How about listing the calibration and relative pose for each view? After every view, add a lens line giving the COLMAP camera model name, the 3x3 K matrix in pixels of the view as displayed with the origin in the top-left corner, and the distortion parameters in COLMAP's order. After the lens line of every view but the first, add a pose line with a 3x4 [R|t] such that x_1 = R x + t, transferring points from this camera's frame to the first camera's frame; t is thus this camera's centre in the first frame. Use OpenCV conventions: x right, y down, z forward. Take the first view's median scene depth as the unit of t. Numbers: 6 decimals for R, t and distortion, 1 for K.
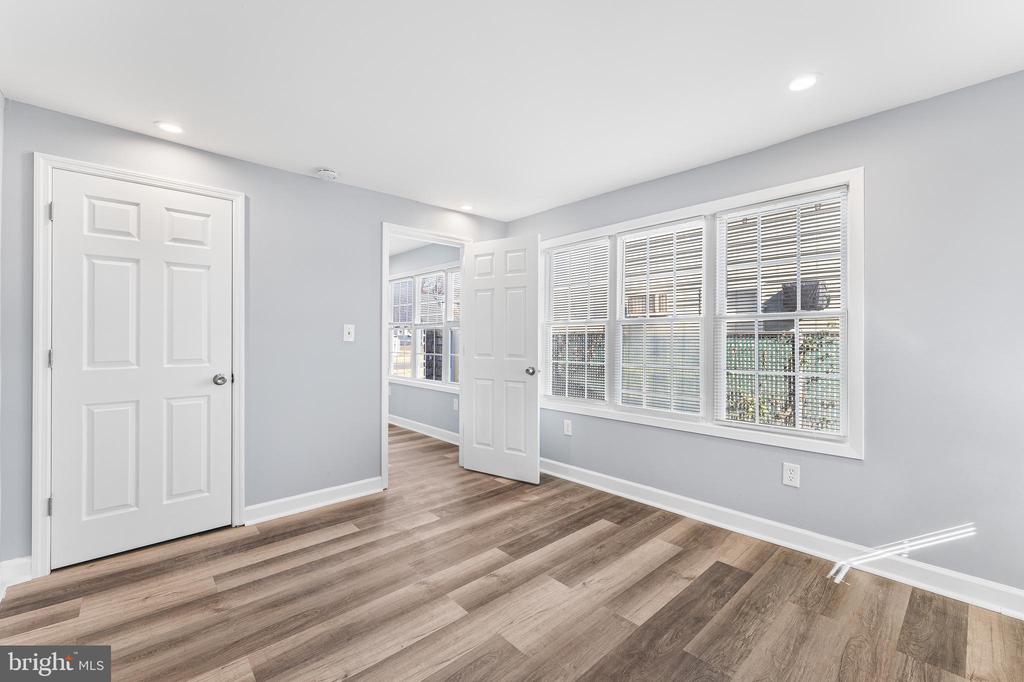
lens RADIAL K [[427.0, 0, 510.8], [0, 427.0, 339.1], [0, 0, 1]] dist [-0.013414, 0.000348]
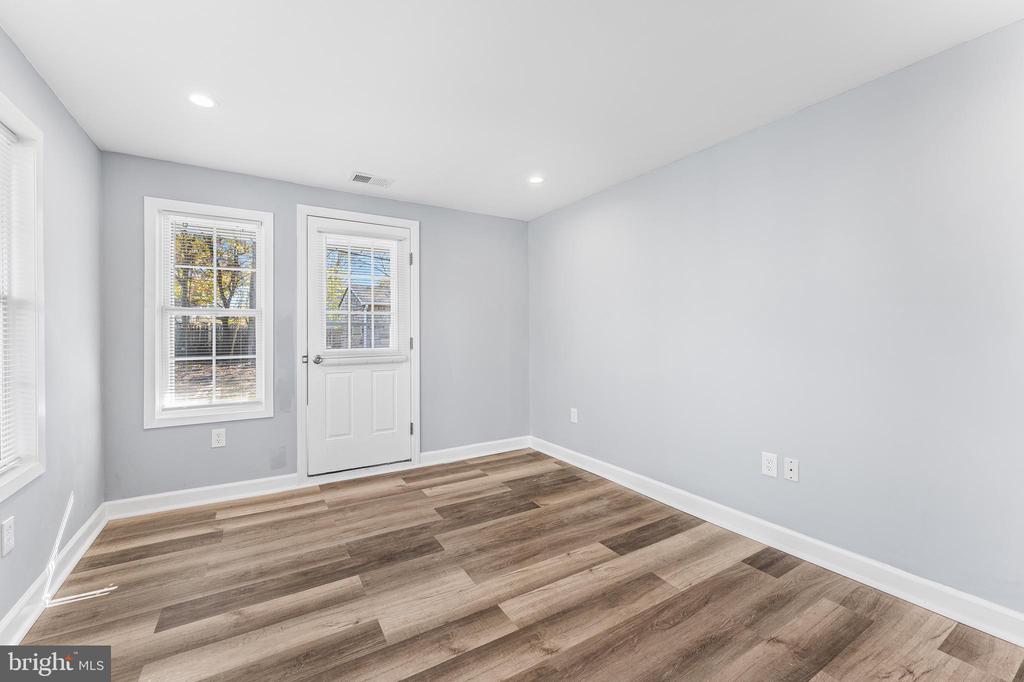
lens RADIAL K [[427.0, 0, 513.0], [0, 427.0, 336.4], [0, 0, 1]] dist [-0.013414, 0.000348]
pose [[-0.983735, 0.000003, 0.179626, -0.325984], [0.001387, 0.999970, 0.007581, 0.003593], [-0.179620, 0.007707, -0.983706, 2.040257]]
